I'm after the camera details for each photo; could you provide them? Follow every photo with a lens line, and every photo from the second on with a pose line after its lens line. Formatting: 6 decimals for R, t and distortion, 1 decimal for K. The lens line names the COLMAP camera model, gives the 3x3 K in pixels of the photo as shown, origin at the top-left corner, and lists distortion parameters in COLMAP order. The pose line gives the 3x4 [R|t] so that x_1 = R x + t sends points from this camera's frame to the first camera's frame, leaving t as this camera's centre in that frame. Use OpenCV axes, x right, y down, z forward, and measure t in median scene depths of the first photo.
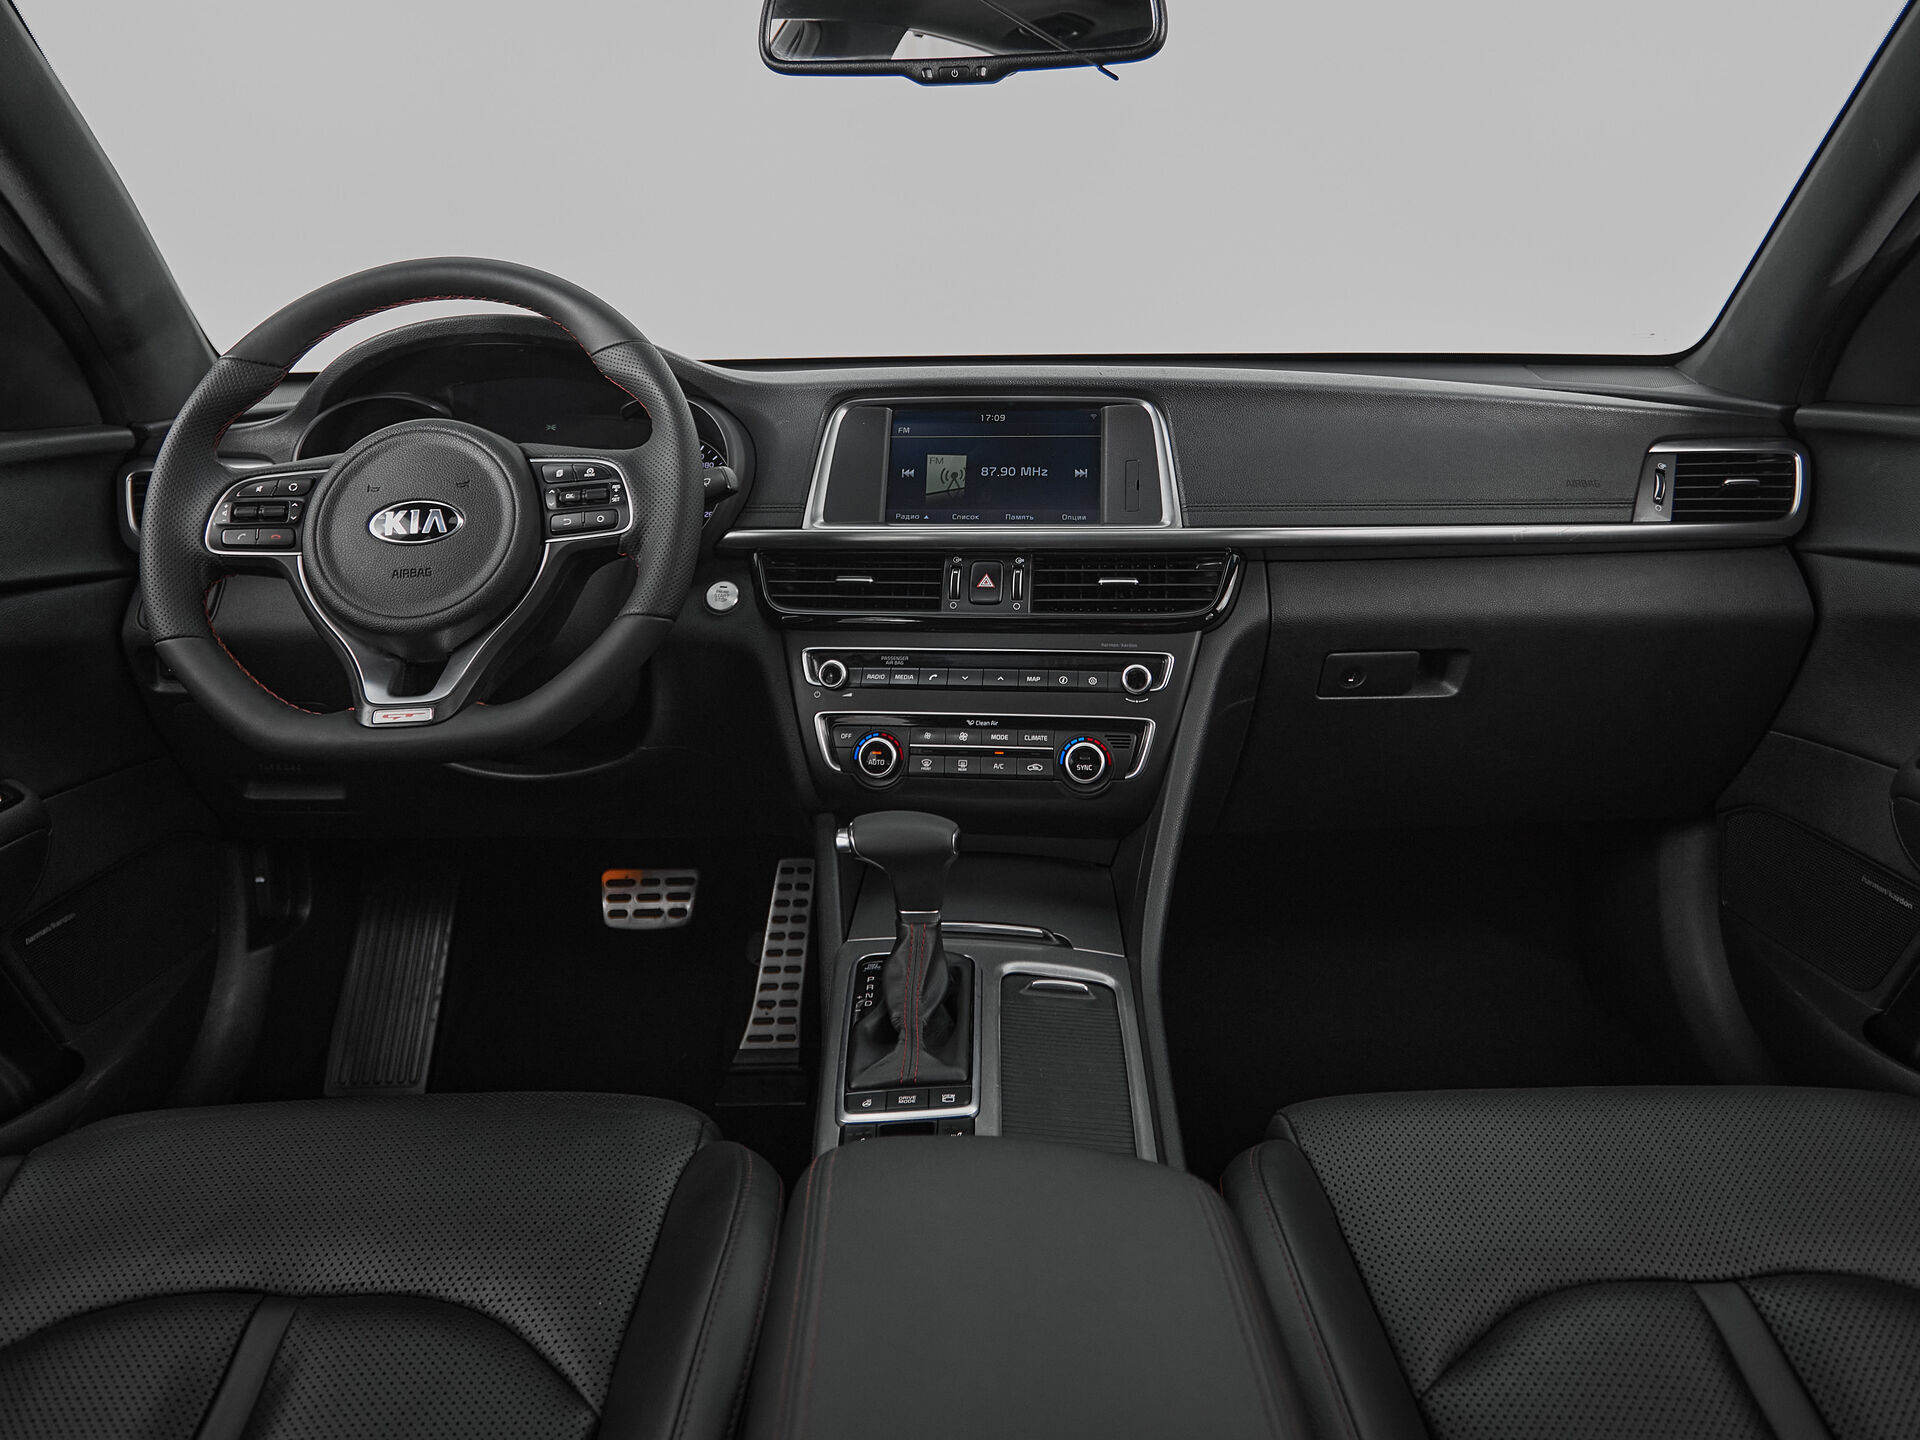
lens RADIAL K [[1275.2, 0, 968.2], [0, 1275.2, 525.6], [0, 0, 1]] dist [-0.003146, -0.000516]
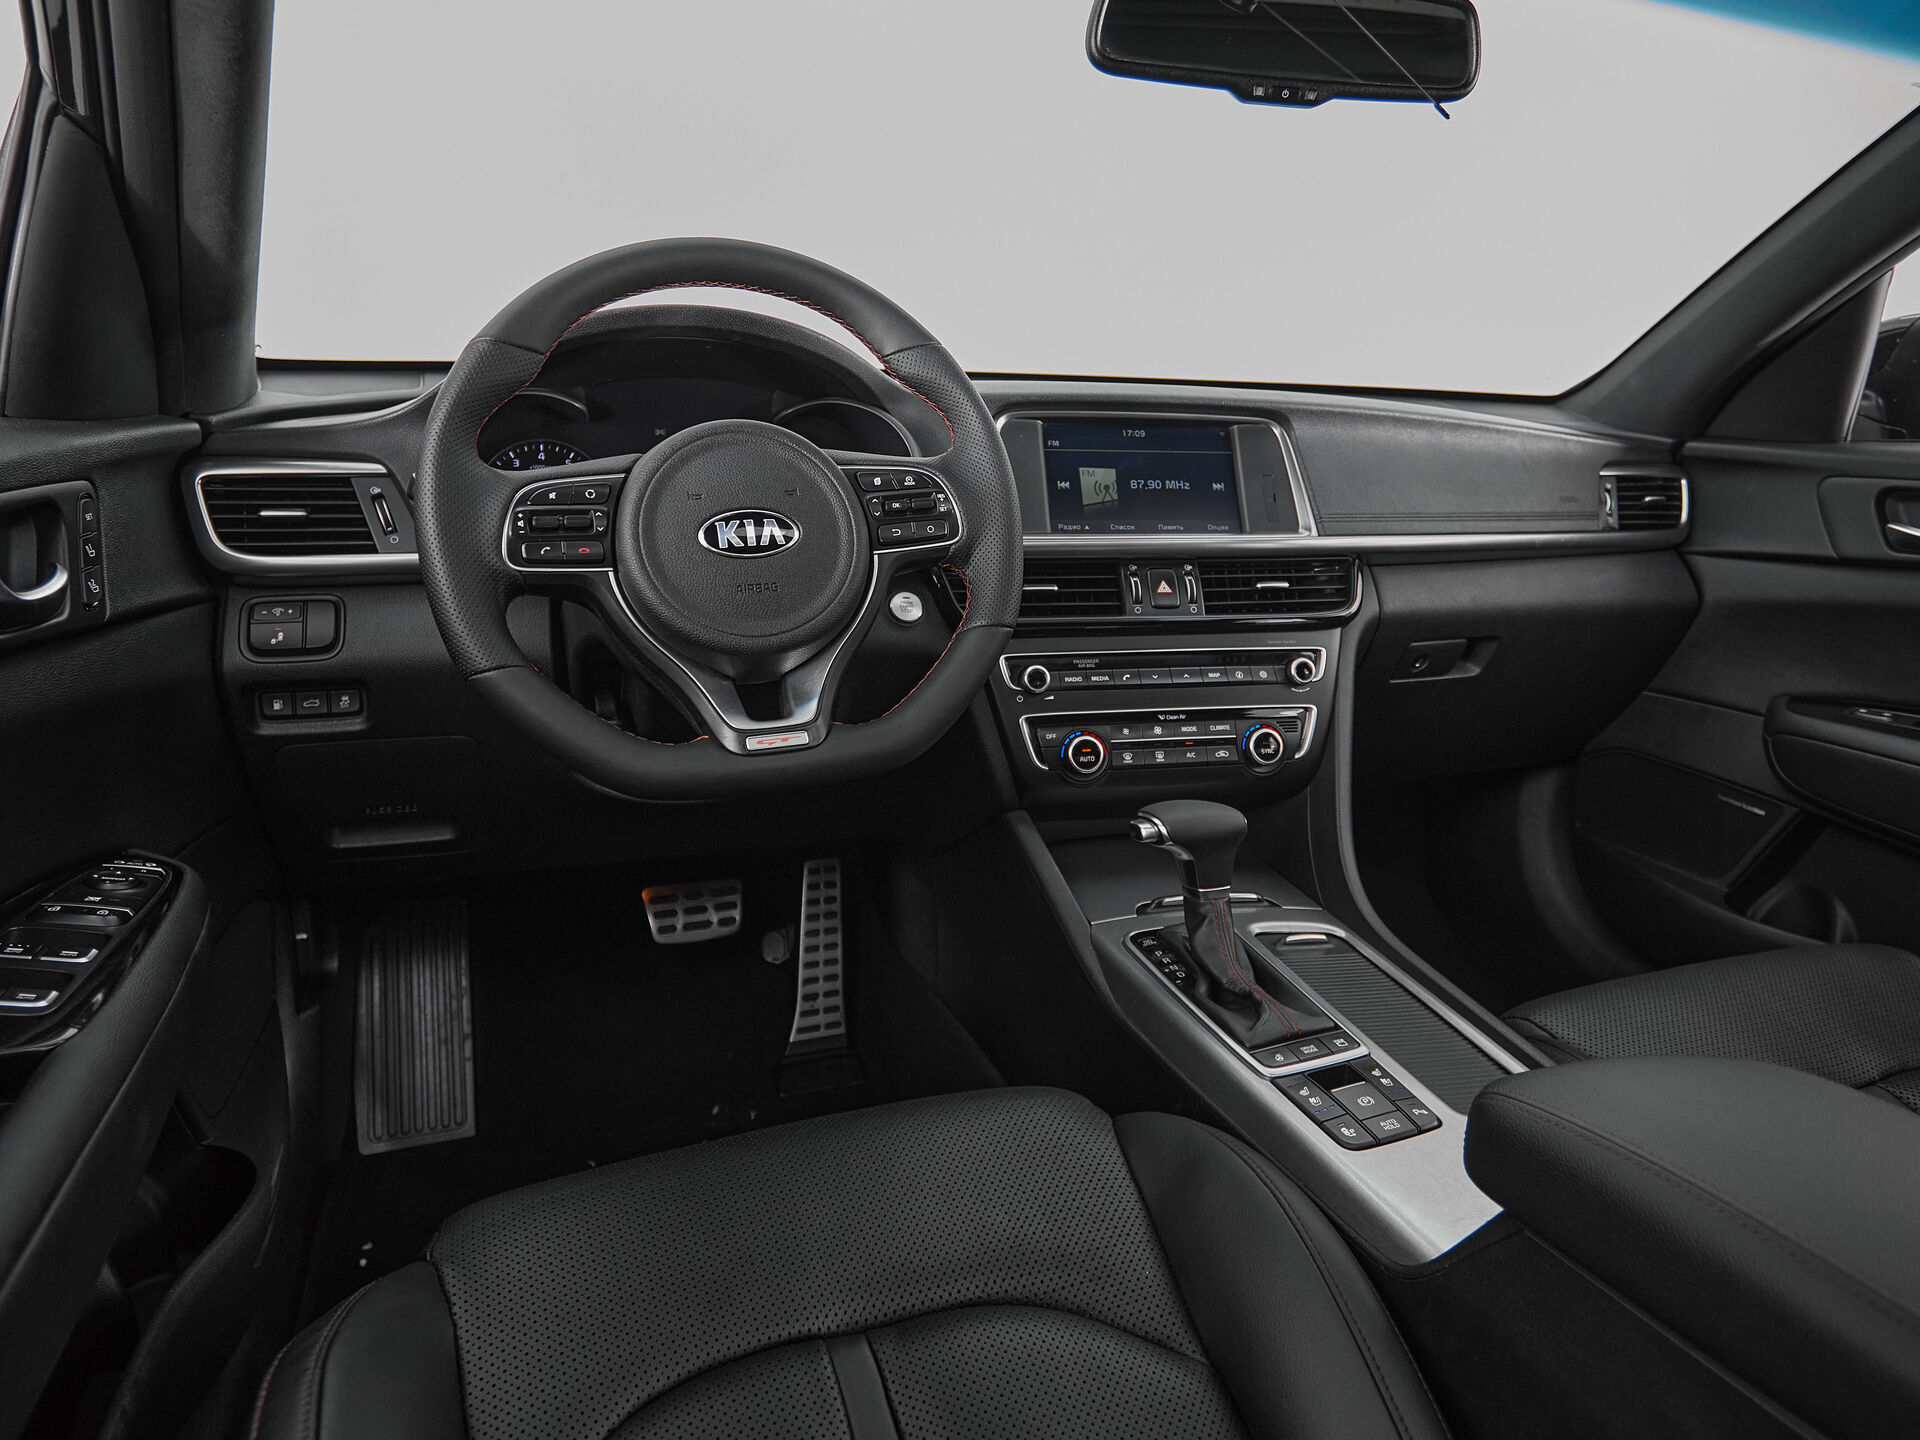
lens RADIAL K [[1166.1, 0, 961.8], [0, 1166.1, 668.0], [0, 0, 1]] dist [-0.007117, -0.001988]
pose [[0.944802, -0.040787, 0.325094, -0.470804], [0.004369, 0.993701, 0.111976, 0.000396], [-0.327614, -0.104375, 0.939029, 0.122954]]
